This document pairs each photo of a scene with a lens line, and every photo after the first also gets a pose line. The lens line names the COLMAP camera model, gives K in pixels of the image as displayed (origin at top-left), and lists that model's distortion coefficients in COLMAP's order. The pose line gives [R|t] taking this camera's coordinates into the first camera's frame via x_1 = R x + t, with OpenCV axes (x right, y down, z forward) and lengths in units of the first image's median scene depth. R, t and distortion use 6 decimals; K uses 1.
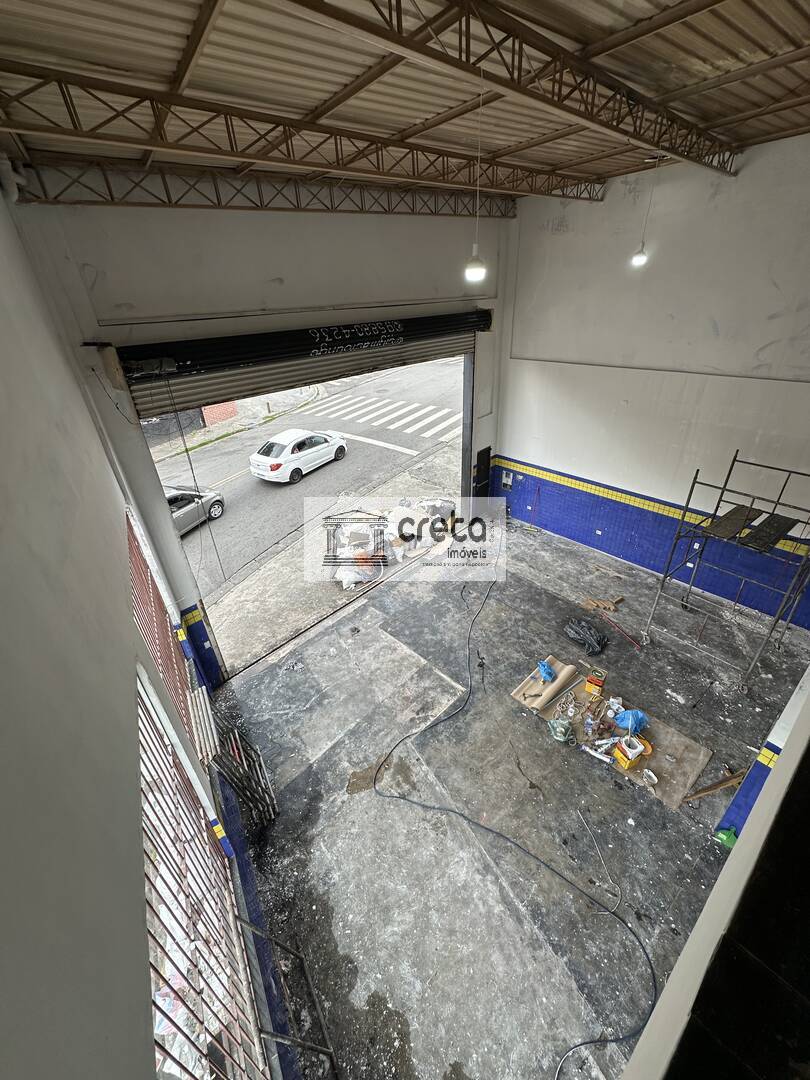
lens RADIAL K [[432.3, 0, 405.6], [0, 432.3, 540.9], [0, 0, 1]] dist [0.000501, -0.000090]
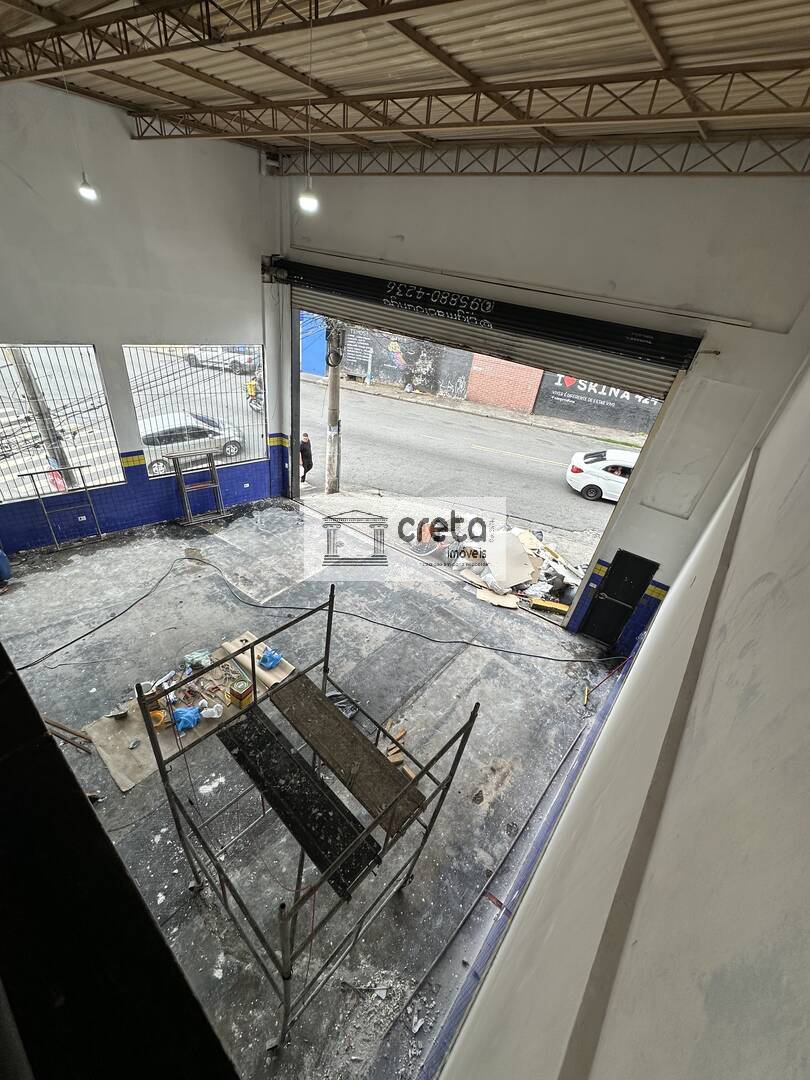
lens RADIAL K [[432.3, 0, 404.1], [0, 432.3, 539.6], [0, 0, 1]] dist [0.000501, -0.000090]
pose [[0.167258, 0.592187, -0.788251, 1.039884], [-0.606848, 0.691951, 0.391074, -0.459249], [0.777020, 0.412938, 0.475101, 0.724144]]
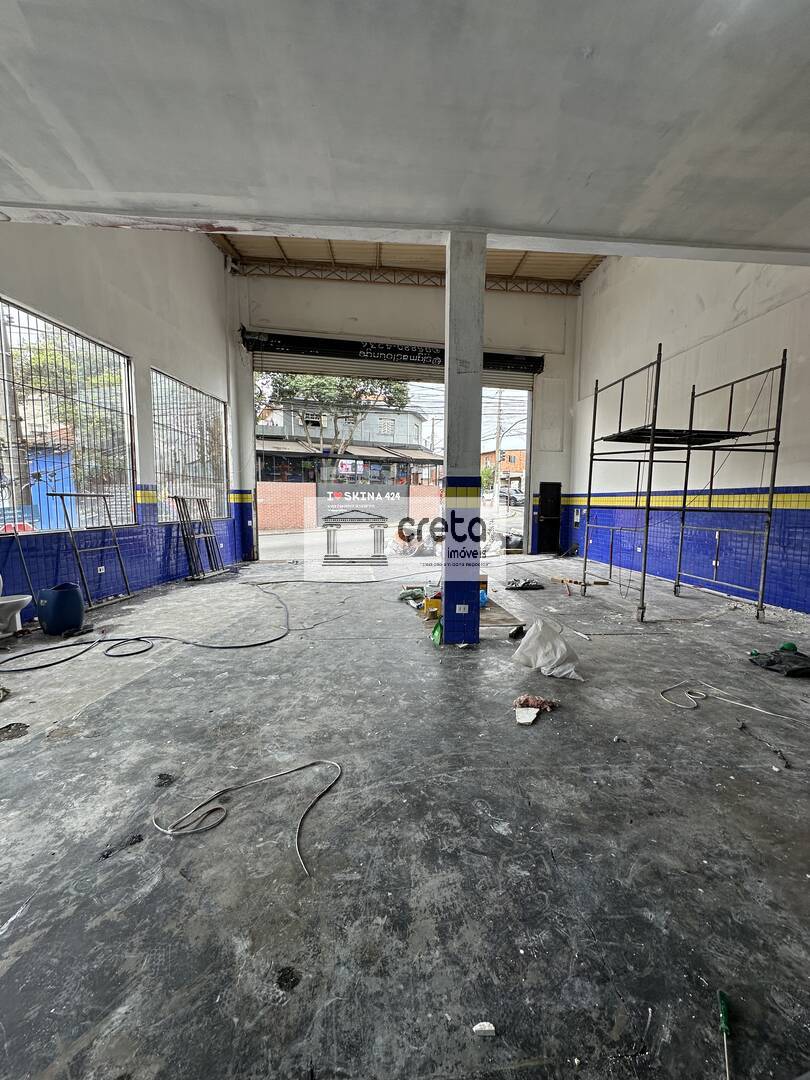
lens RADIAL K [[432.3, 0, 404.0], [0, 432.3, 542.5], [0, 0, 1]] dist [0.000501, -0.000090]
pose [[0.813396, 0.103248, -0.572474, 0.870447], [-0.324751, 0.897085, -0.299627, 0.596672], [0.482622, 0.429626, 0.763215, 0.149851]]
